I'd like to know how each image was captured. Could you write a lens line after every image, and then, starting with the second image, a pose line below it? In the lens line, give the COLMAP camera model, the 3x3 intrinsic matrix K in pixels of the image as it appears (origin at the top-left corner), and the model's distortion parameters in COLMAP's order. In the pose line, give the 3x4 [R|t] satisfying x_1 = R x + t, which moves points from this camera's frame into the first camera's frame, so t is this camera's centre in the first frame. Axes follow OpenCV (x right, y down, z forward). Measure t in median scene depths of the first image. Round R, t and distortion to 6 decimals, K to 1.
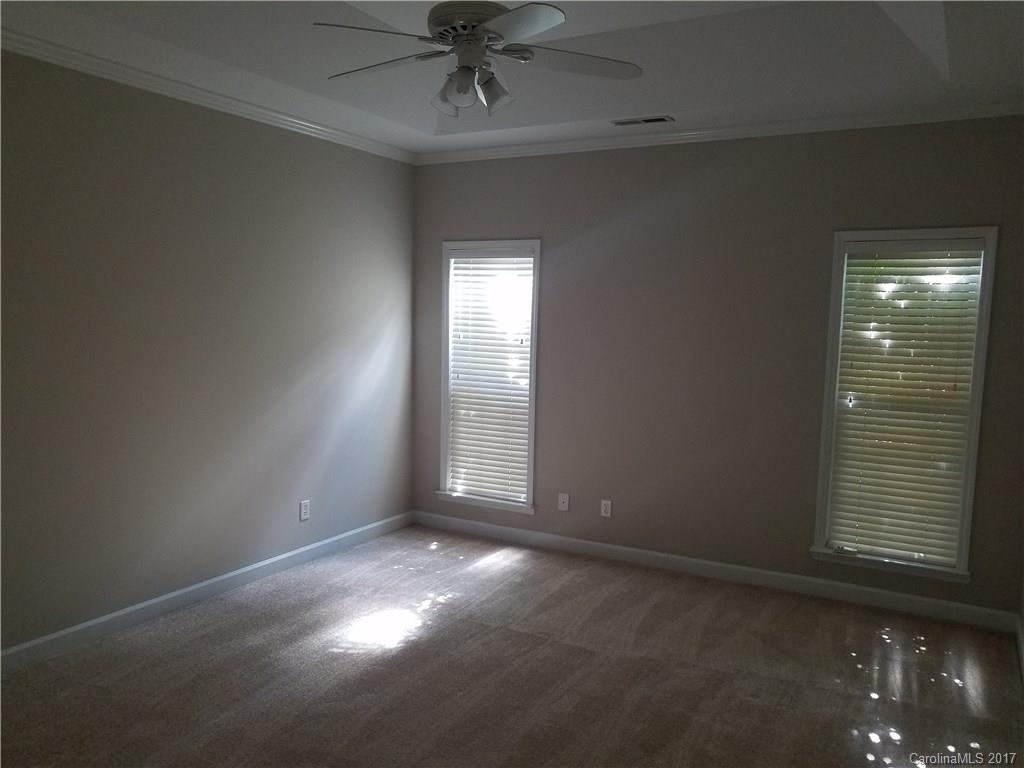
lens RADIAL K [[798.9, 0, 507.9], [0, 798.9, 383.6], [0, 0, 1]] dist [-0.000796, 0.004720]
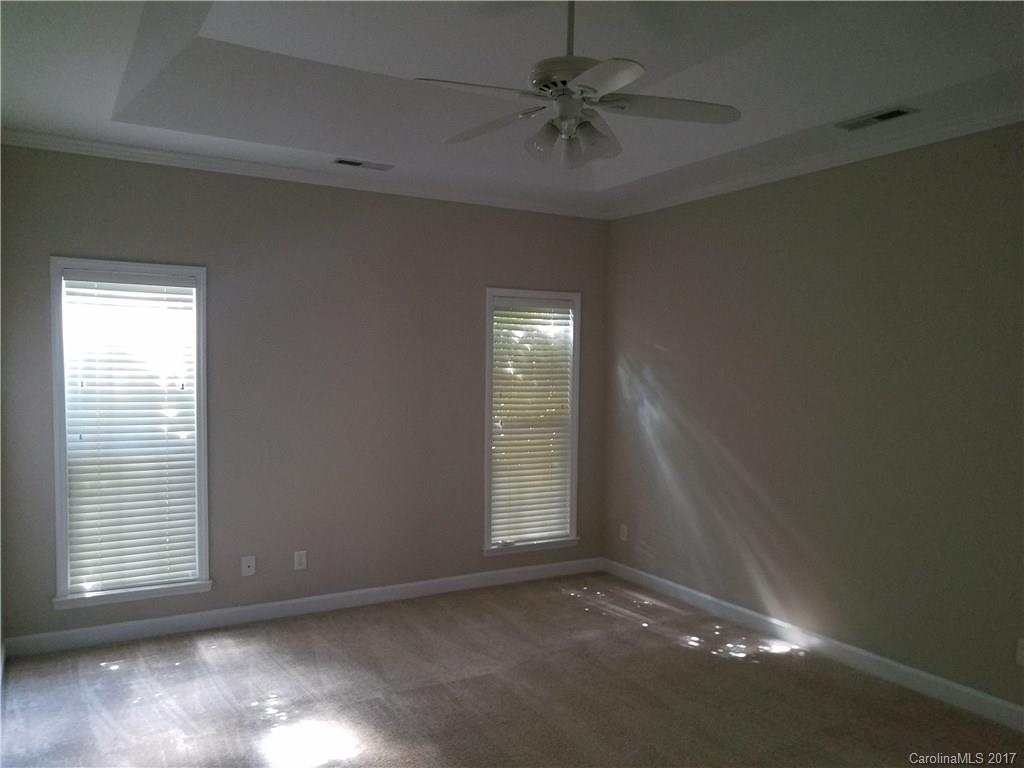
lens RADIAL K [[798.9, 0, 508.4], [0, 798.9, 383.6], [0, 0, 1]] dist [-0.000796, 0.004720]
pose [[0.509275, -0.035377, 0.859877, -0.552732], [0.070862, 0.997486, -0.000931, -0.033022], [-0.857682, 0.061406, 0.510501, 0.298017]]
